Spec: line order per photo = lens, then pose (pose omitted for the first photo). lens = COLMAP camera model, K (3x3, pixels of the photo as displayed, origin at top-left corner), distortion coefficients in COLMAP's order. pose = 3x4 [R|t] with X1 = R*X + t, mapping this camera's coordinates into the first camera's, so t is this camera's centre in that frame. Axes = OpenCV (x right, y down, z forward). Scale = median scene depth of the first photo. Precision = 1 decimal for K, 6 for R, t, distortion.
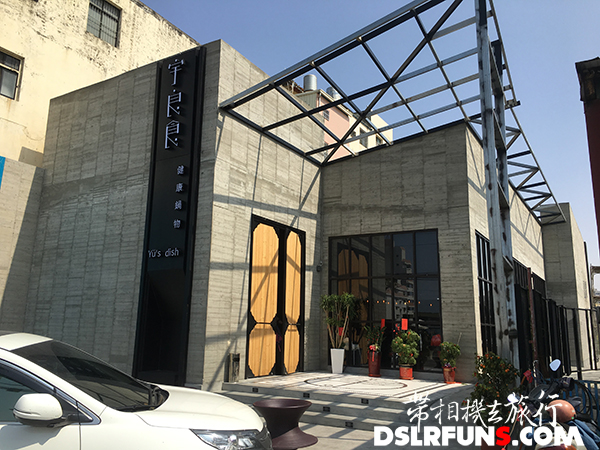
lens RADIAL K [[533.6, 0, 299.0], [0, 533.6, 217.4], [0, 0, 1]] dist [0.080528, -0.157986]
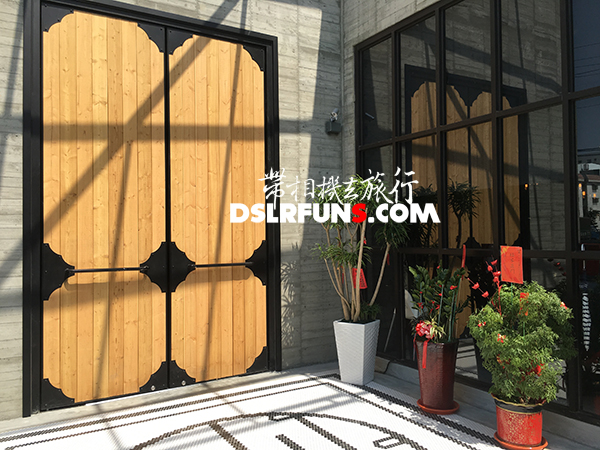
lens RADIAL K [[533.6, 0, 299.0], [0, 533.6, 217.4], [0, 0, 1]] dist [0.080528, -0.157986]
pose [[0.890153, -0.037539, -0.454112, 0.229195], [0.118702, 0.981294, 0.151562, 0.112055], [0.439928, -0.188817, 0.877959, 0.689730]]
